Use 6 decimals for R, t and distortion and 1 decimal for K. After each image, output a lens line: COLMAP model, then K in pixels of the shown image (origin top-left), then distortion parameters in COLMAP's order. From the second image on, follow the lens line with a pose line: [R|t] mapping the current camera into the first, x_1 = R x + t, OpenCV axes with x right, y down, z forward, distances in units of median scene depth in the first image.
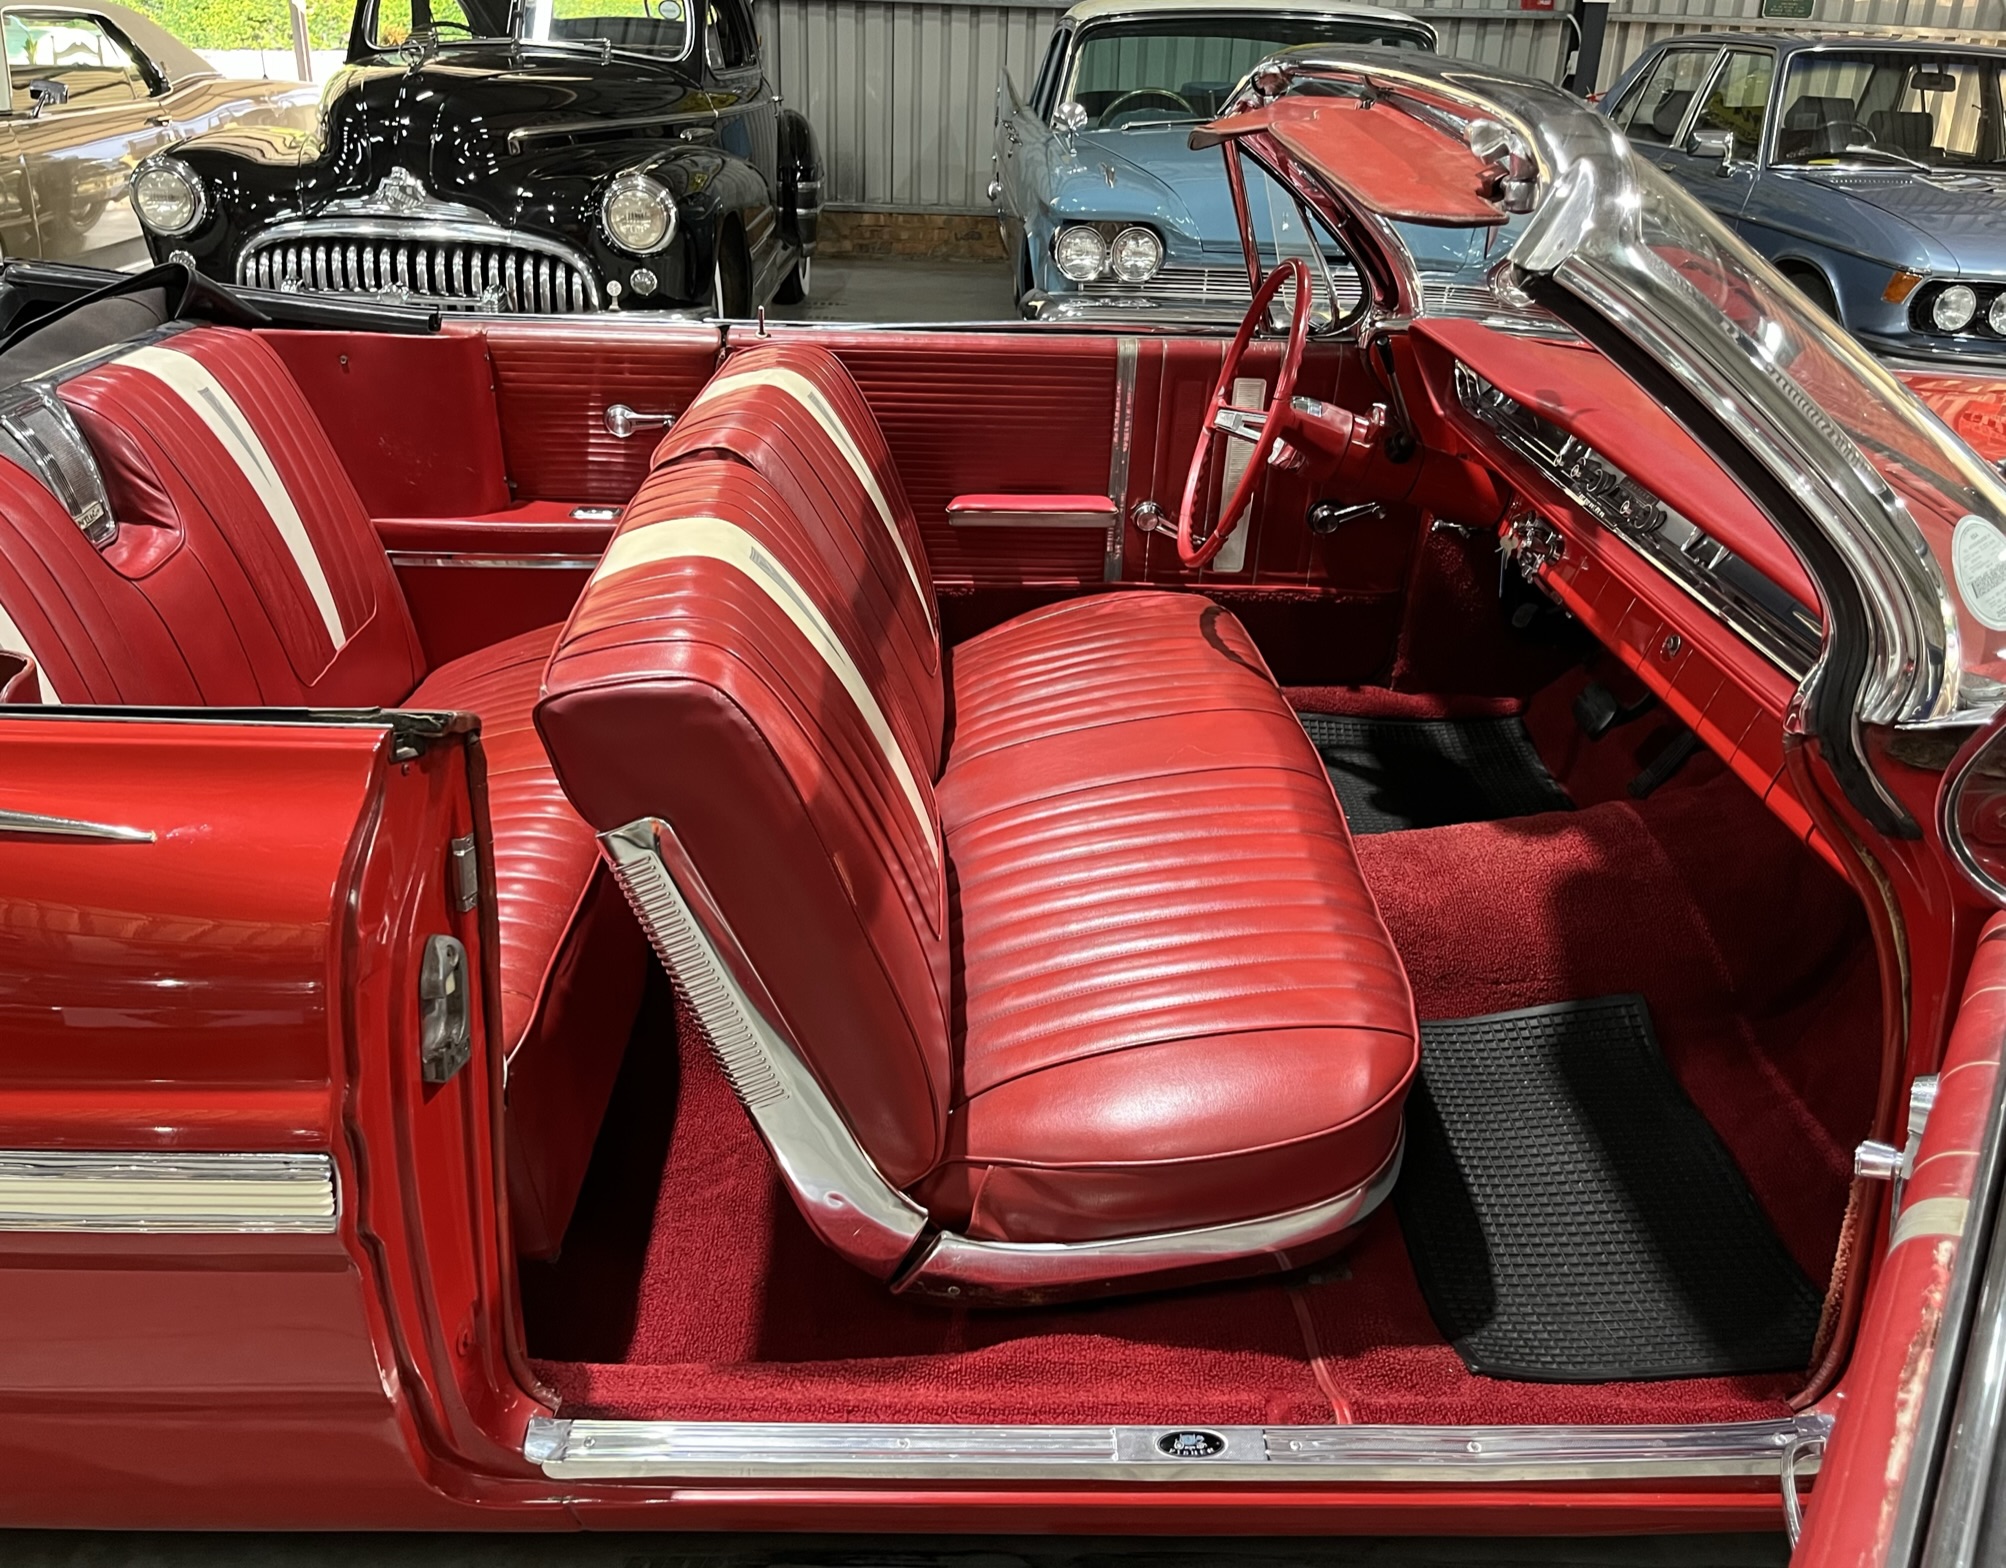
lens RADIAL K [[1793.0, 0, 1000.0], [0, 1793.0, 786.0], [0, 0, 1]] dist [0.099762, -0.102284]
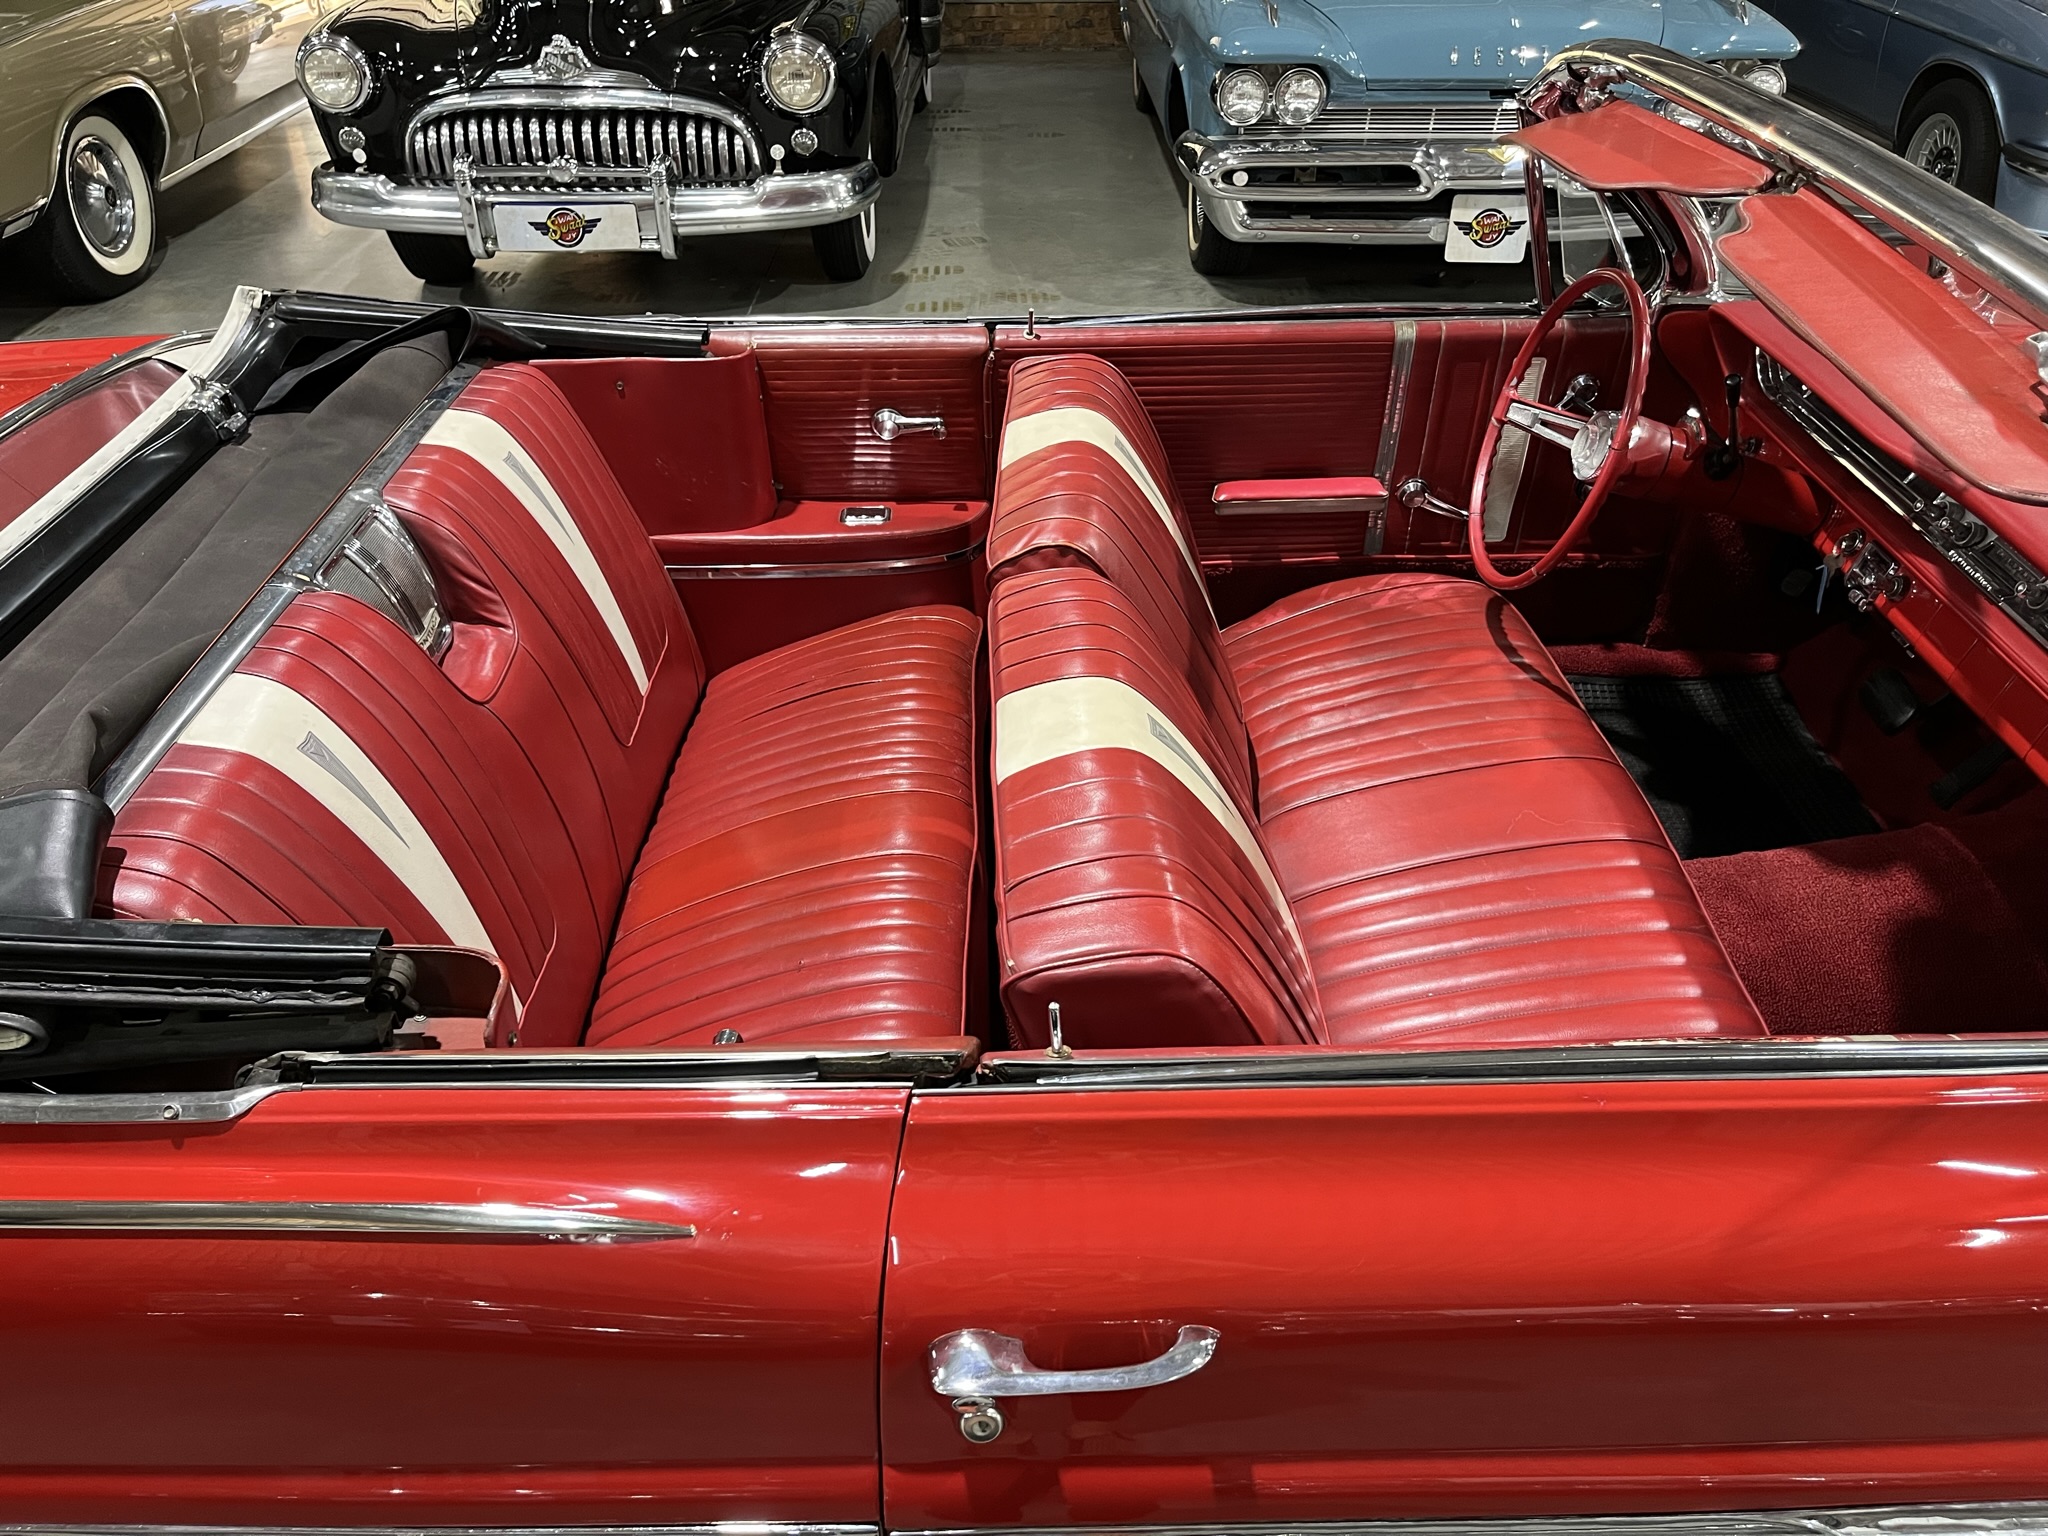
lens RADIAL K [[1644.7, 0, 1031.9], [0, 1644.7, 768.3], [0, 0, 1]] dist [0.062404, -0.006148]
pose [[0.999336, -0.024882, -0.026629, -0.056220], [0.028757, 0.987220, 0.156747, -0.078392], [0.022389, -0.157408, 0.987280, 0.038527]]
